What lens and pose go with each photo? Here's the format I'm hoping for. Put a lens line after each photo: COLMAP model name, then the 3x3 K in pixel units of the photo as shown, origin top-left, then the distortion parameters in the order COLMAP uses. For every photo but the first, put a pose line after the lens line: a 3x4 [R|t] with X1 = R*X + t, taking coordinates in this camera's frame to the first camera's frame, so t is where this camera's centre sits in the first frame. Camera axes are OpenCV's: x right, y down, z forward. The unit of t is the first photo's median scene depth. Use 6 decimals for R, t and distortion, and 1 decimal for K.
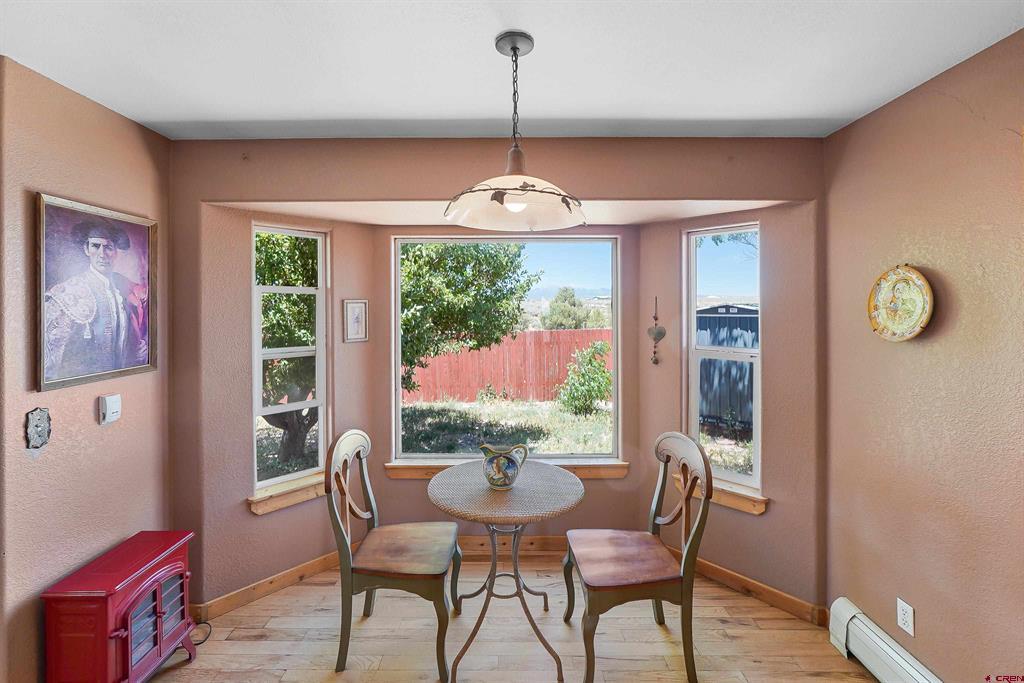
lens RADIAL K [[435.6, 0, 509.1], [0, 435.6, 308.7], [0, 0, 1]] dist [-0.001428, 0.000007]
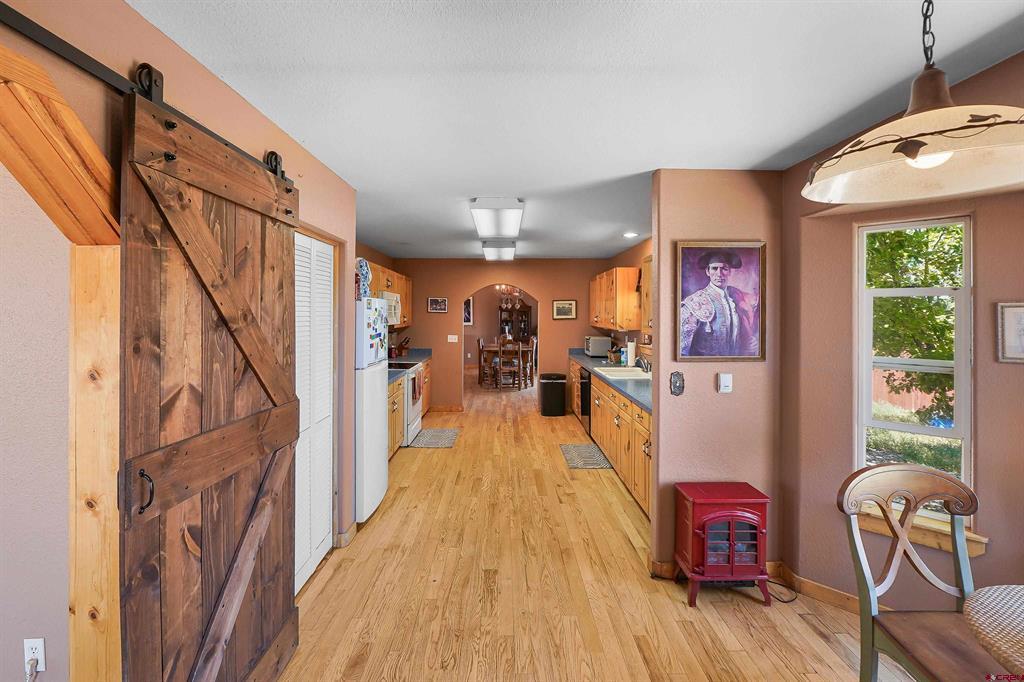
lens RADIAL K [[446.4, 0, 511.0], [0, 446.4, 309.9], [0, 0, 1]] dist [-0.014713, 0.000282]
pose [[0.025514, 0.000793, -0.999674, 0.487917], [-0.008501, 0.999964, 0.000576, -0.001750], [0.999638, 0.008483, 0.025520, 0.265762]]
